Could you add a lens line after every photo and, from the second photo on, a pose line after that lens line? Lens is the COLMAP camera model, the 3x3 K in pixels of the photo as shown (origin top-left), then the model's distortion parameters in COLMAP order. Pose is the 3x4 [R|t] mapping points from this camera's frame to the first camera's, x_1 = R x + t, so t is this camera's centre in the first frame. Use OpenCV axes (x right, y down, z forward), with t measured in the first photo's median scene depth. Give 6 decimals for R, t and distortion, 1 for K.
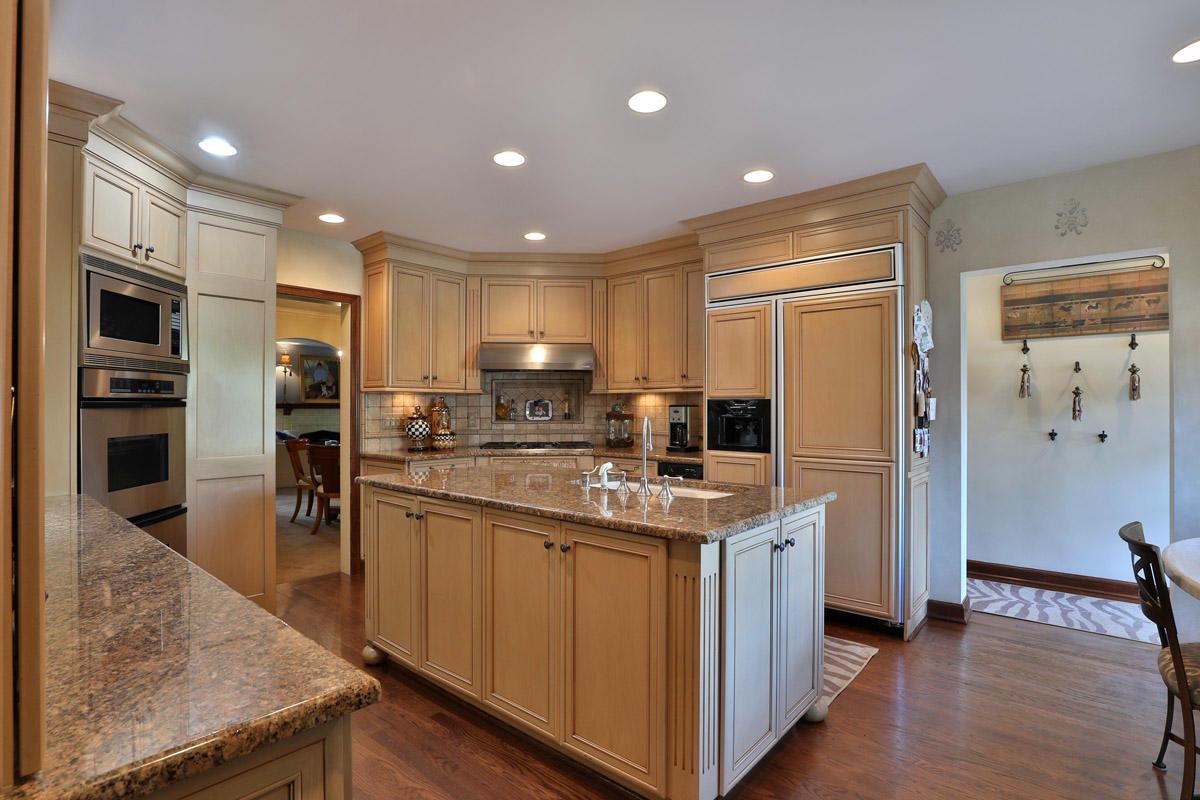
lens RADIAL K [[590.7, 0, 597.7], [0, 590.7, 402.5], [0, 0, 1]] dist [-0.037885, 0.010129]
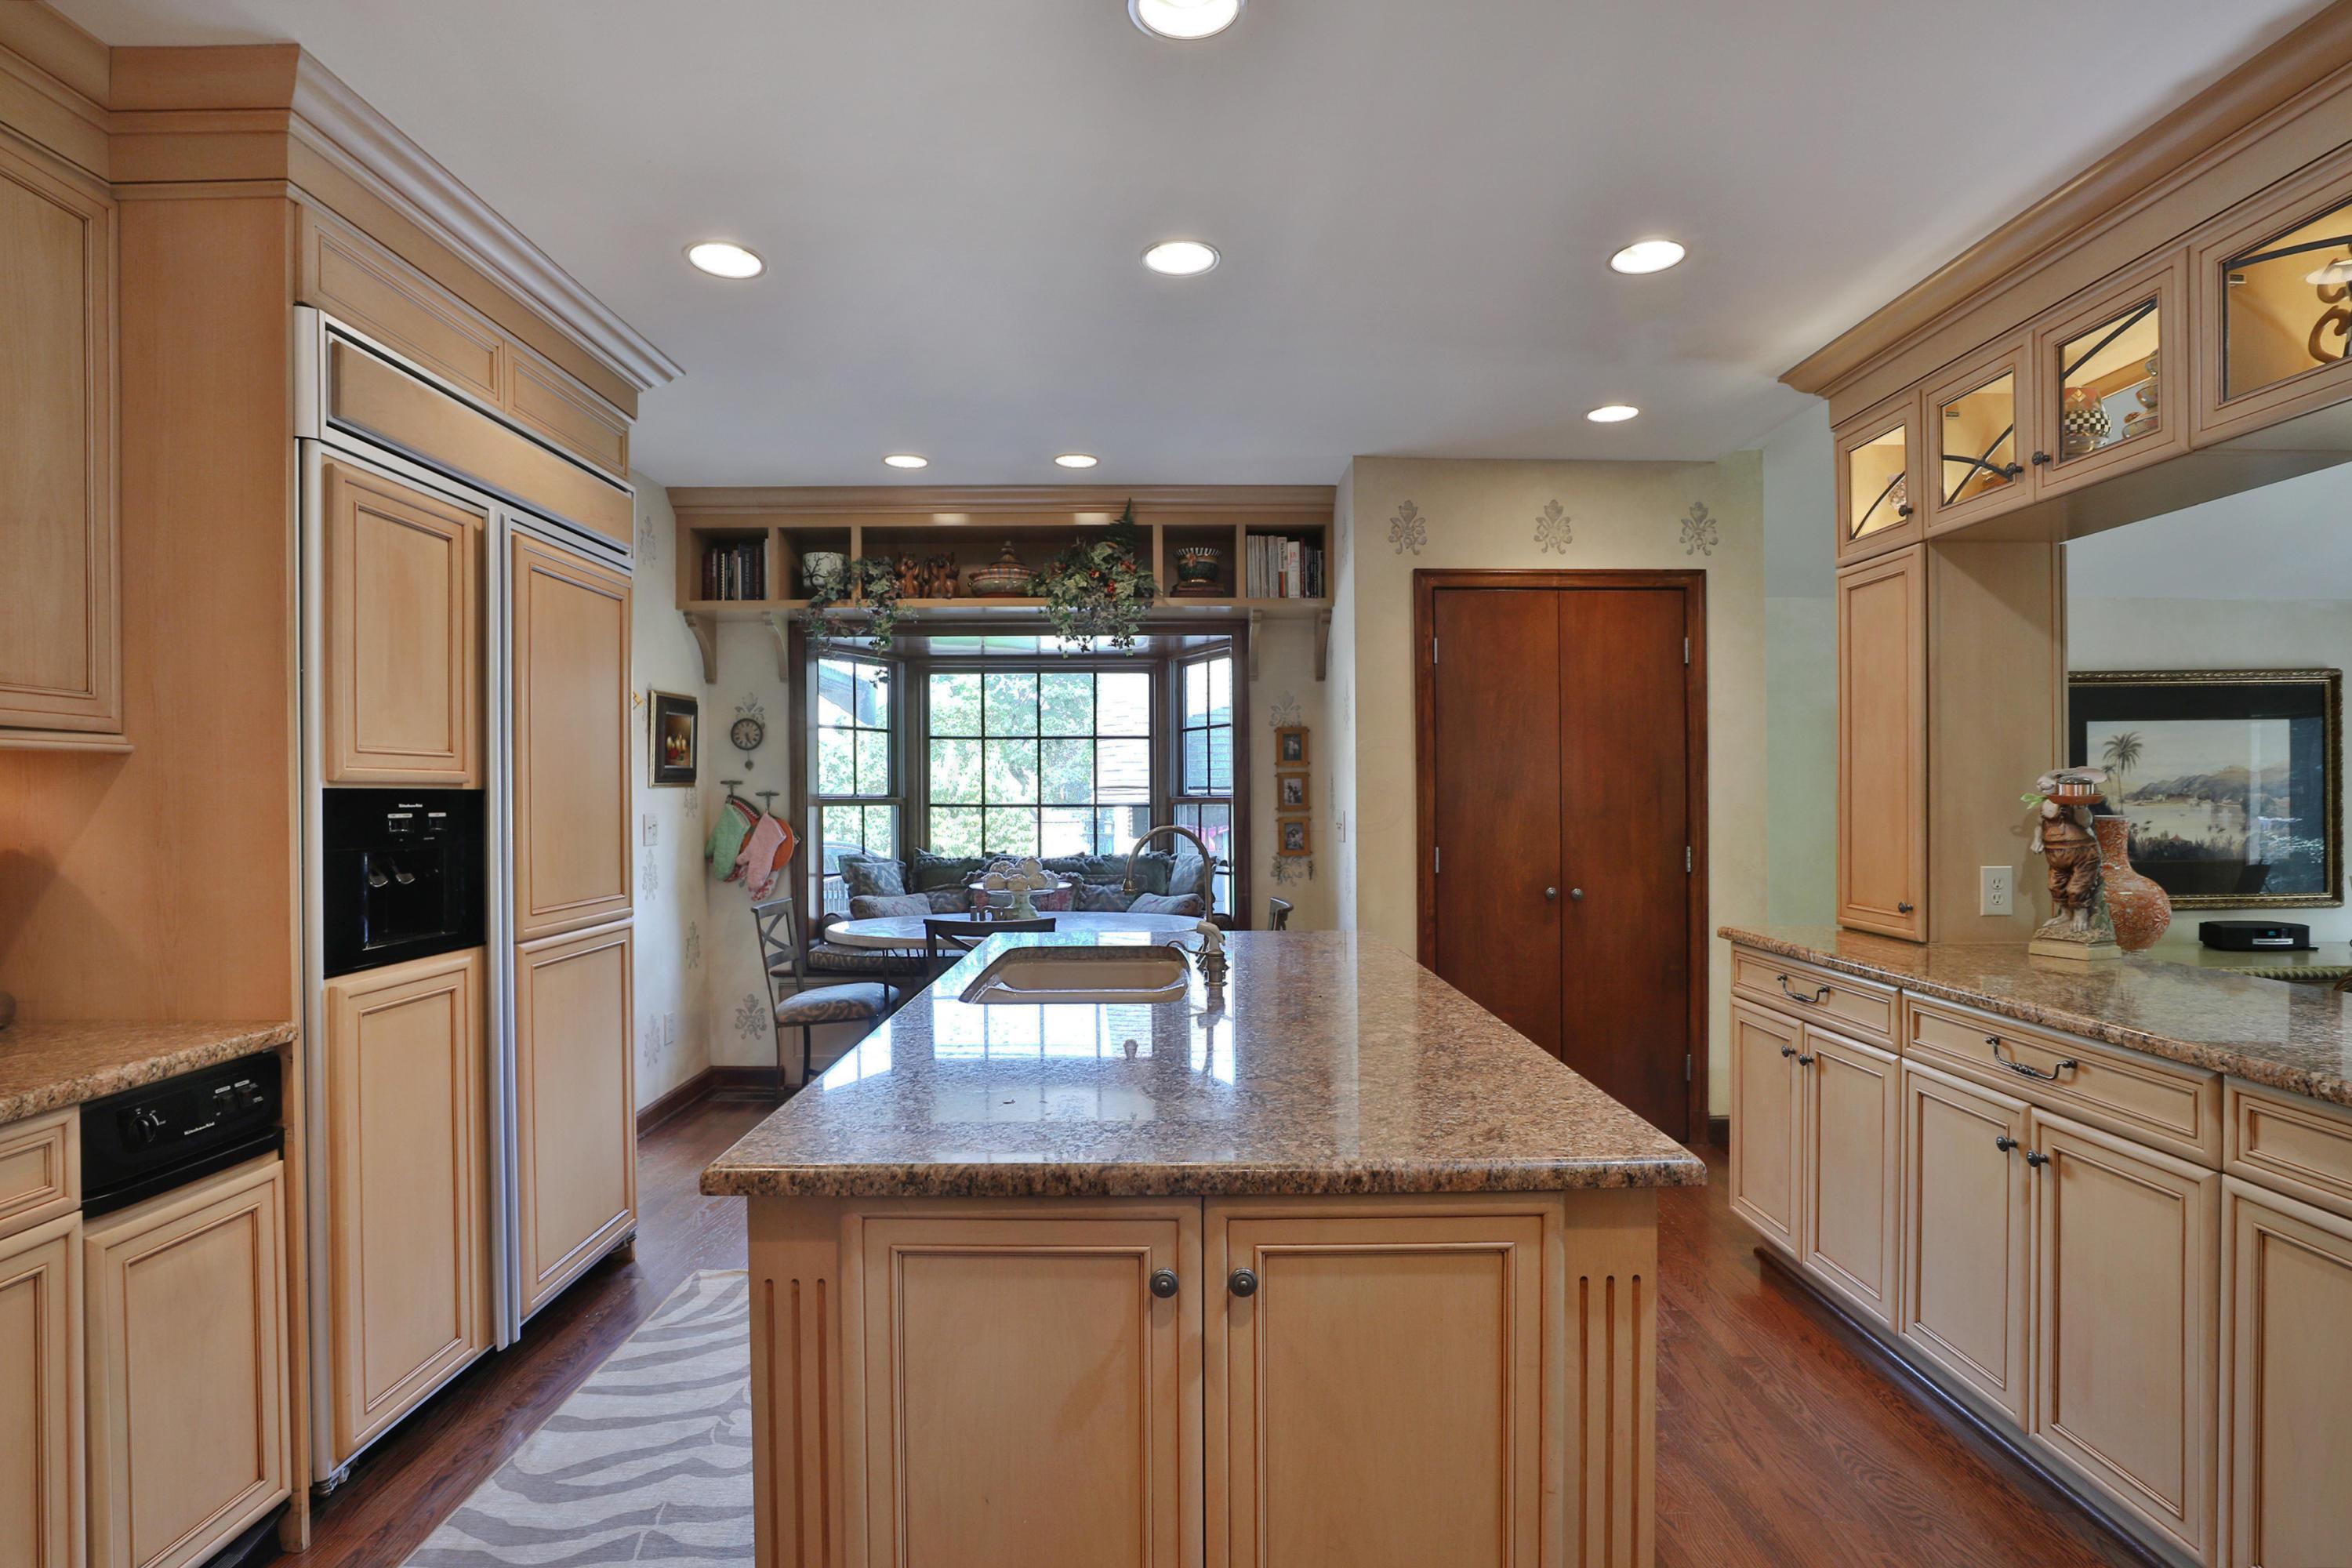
lens RADIAL K [[1157.9, 0, 1172.3], [0, 1157.9, 794.1], [0, 0, 1]] dist [-0.037885, 0.010129]
pose [[-0.650253, -0.001108, 0.759717, -0.378034], [-0.001221, 0.999999, 0.000413, -0.003384], [-0.759717, -0.000659, -0.650253, 0.883726]]
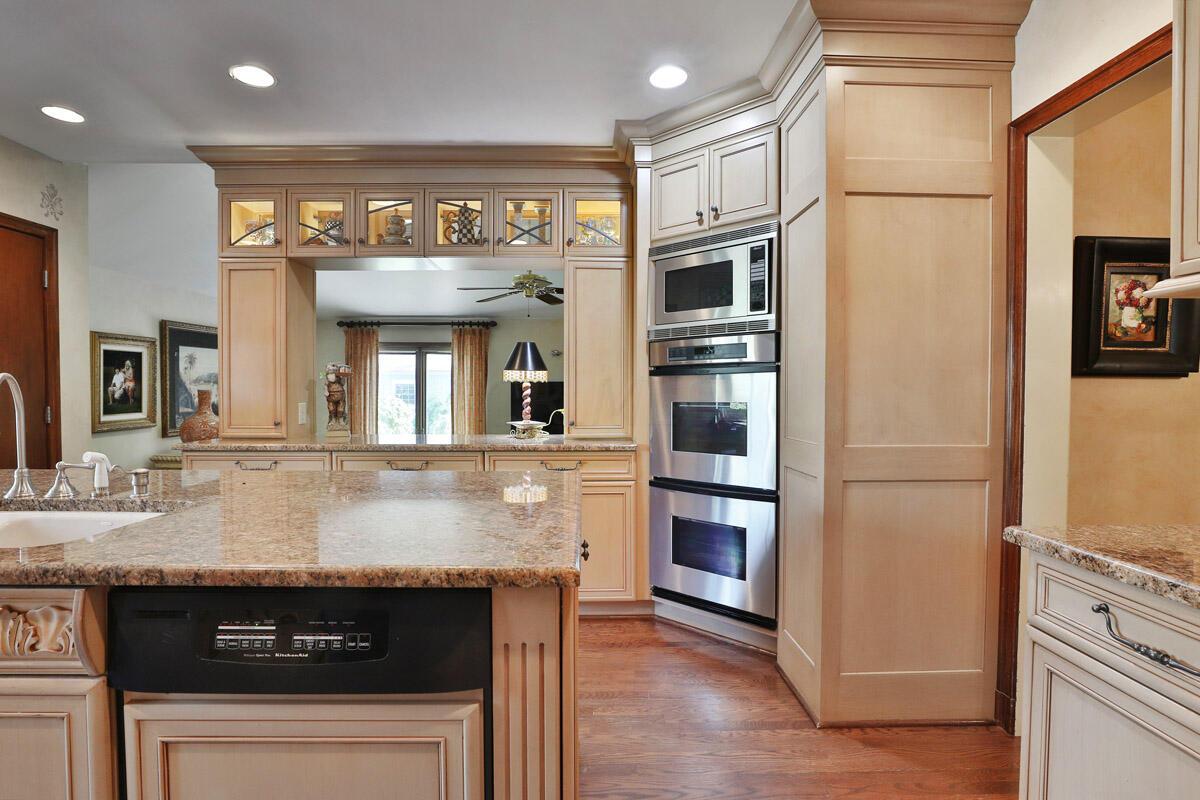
lens RADIAL K [[590.7, 0, 590.6], [0, 590.7, 398.7], [0, 0, 1]] dist [-0.037885, 0.010129]
pose [[-0.754439, 0.008779, -0.656312, 0.012211], [0.002726, 0.999944, 0.010242, 0.023097], [0.656365, 0.005937, -0.754420, 0.945466]]
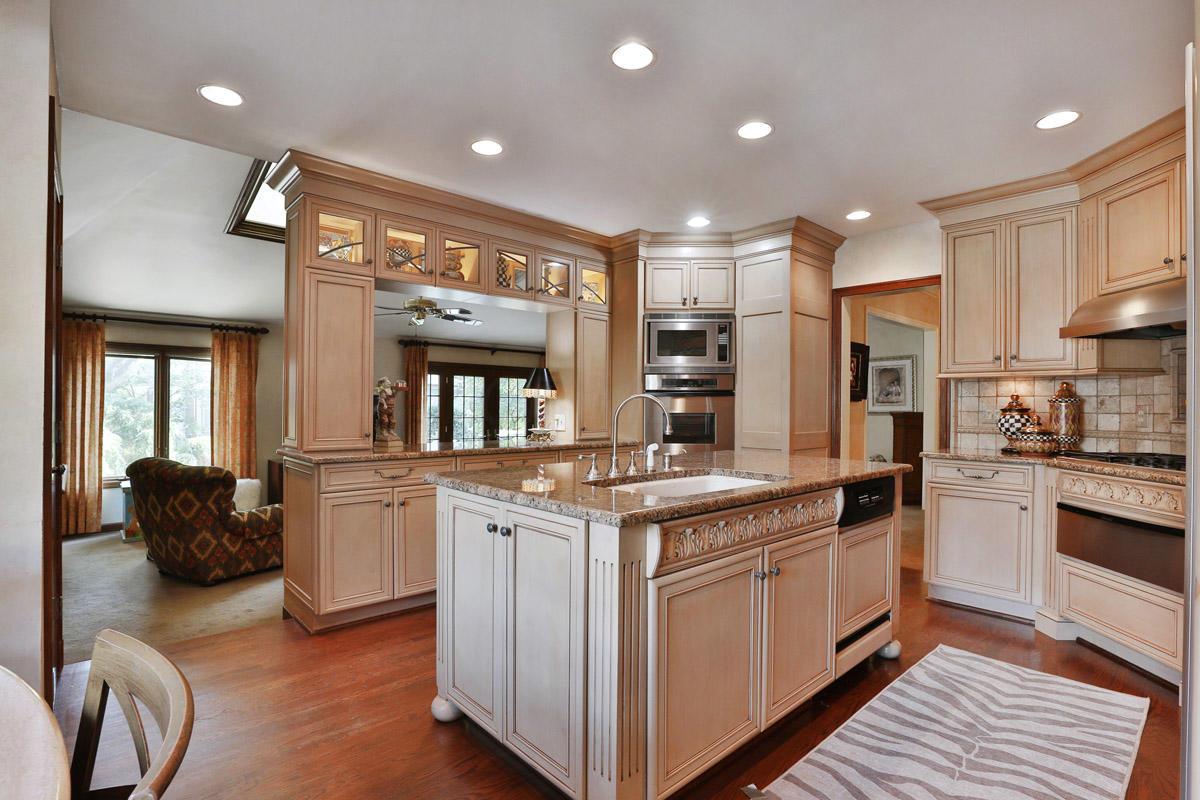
lens RADIAL K [[590.7, 0, 588.1], [0, 590.7, 405.3], [0, 0, 1]] dist [-0.037885, 0.010129]
pose [[-0.126254, -0.000825, -0.991998, 0.529625], [-0.002083, 0.999998, -0.000567, 0.021377], [0.991996, 0.001995, -0.126255, 0.538156]]
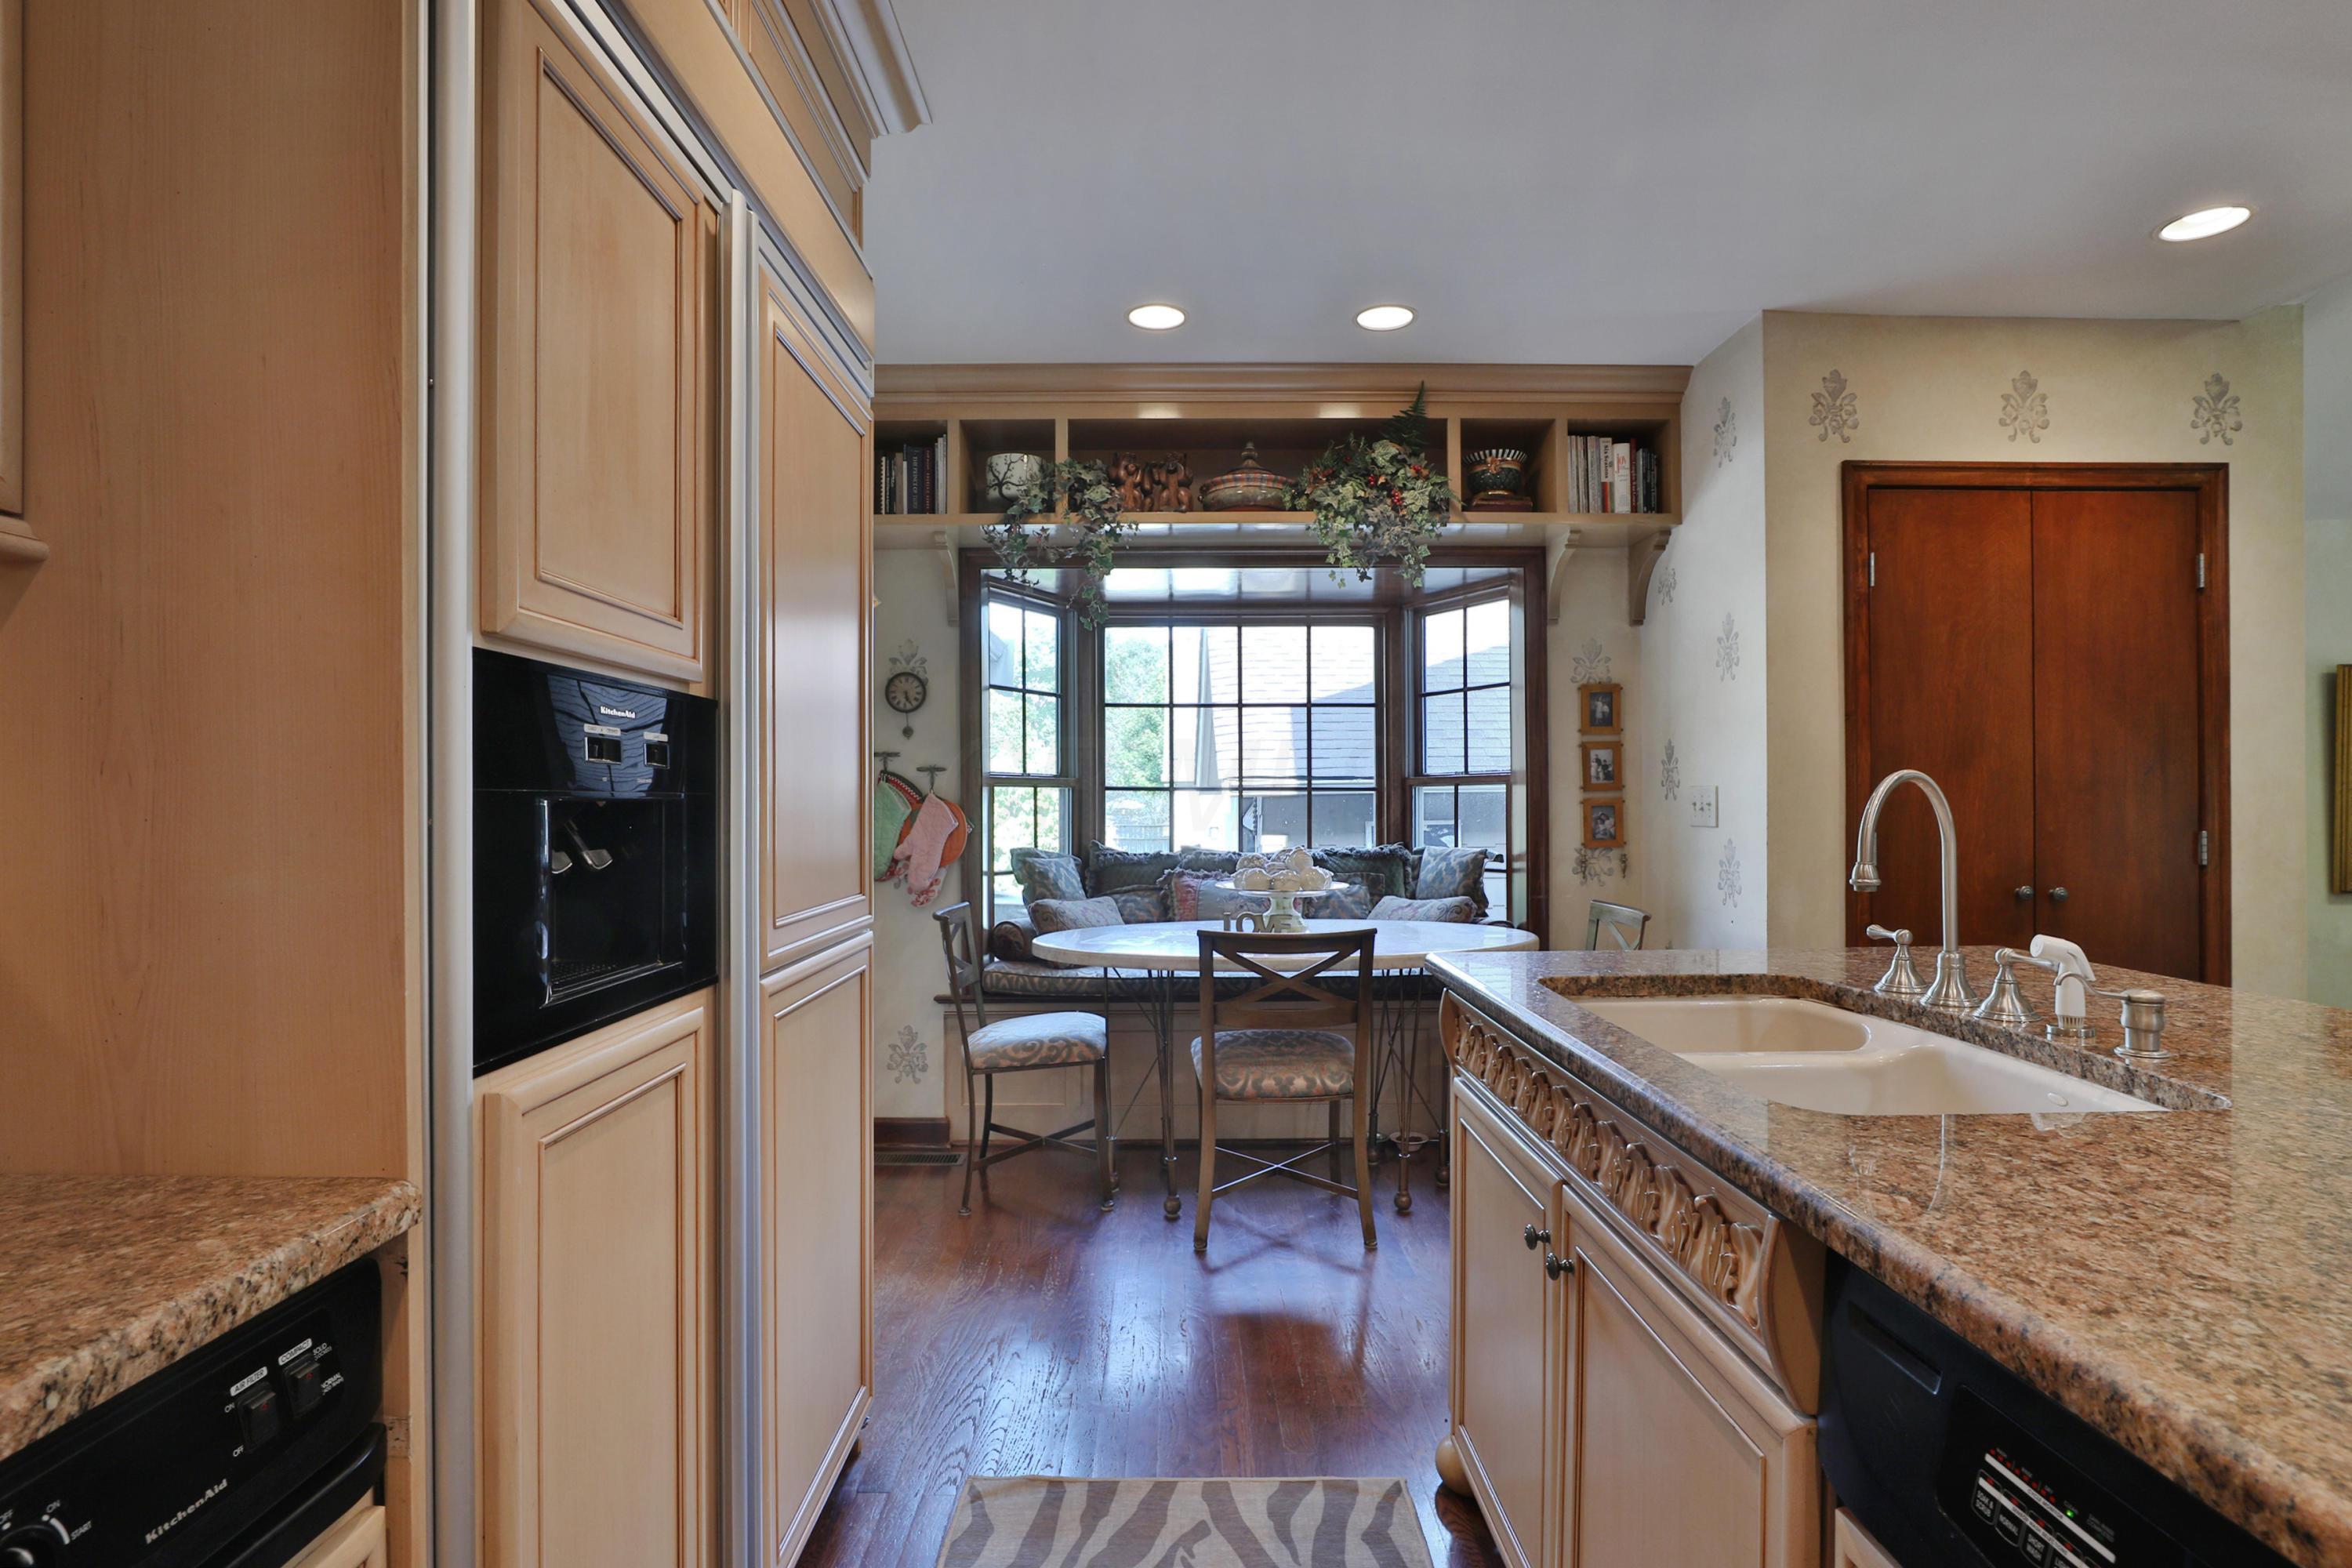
lens RADIAL K [[1157.9, 0, 1180.2], [0, 1157.9, 788.0], [0, 0, 1]] dist [-0.037885, 0.010129]
pose [[-0.653536, 0.007147, 0.756862, -0.060443], [-0.001335, 0.999943, -0.010595, 0.020776], [-0.756894, -0.007935, -0.653489, 0.883635]]
